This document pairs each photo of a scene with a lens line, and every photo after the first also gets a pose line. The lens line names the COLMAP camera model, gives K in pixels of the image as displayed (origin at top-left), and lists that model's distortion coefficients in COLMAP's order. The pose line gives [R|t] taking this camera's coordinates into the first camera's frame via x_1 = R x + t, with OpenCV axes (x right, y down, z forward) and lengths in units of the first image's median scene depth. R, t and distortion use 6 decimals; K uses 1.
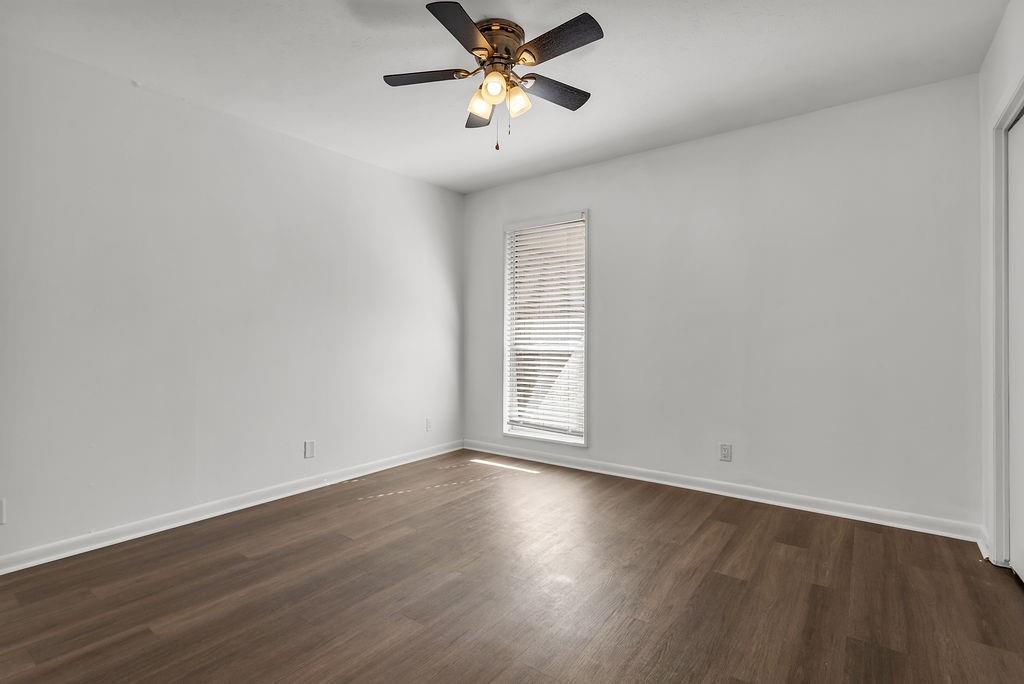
lens RADIAL K [[479.9, 0, 510.3], [0, 479.9, 340.1], [0, 0, 1]] dist [0.001702, 0.000296]
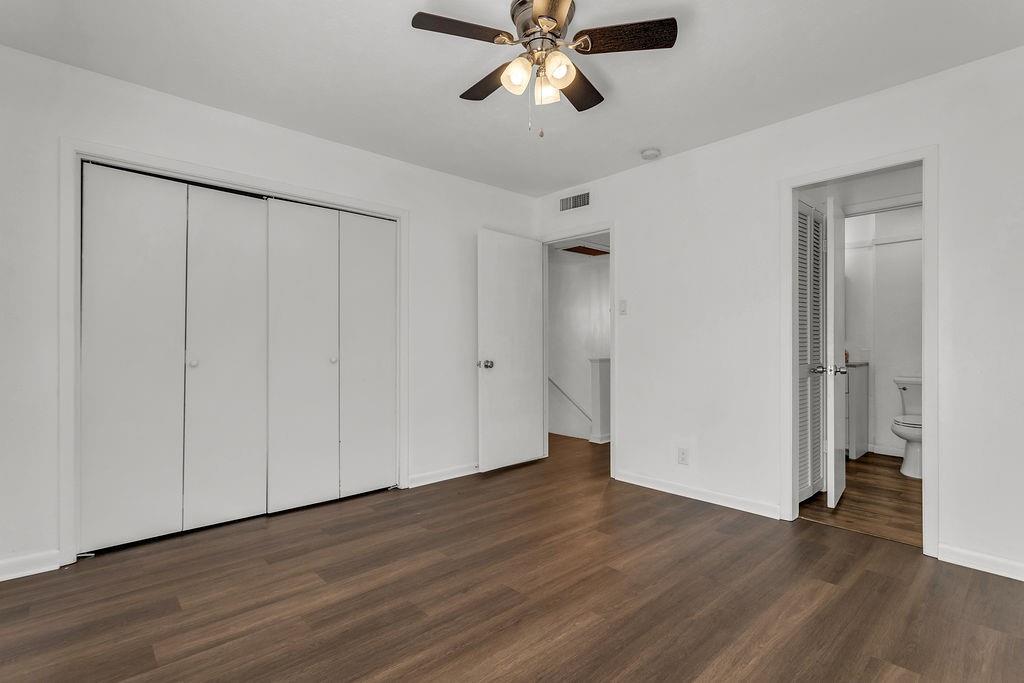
lens RADIAL K [[479.9, 0, 510.3], [0, 479.9, 339.6], [0, 0, 1]] dist [0.001702, 0.000296]
pose [[-0.981615, 0.001799, 0.190865, -0.148301], [0.001968, 0.999998, 0.000696, -0.023278], [-0.190863, 0.001059, -0.981616, 2.004568]]
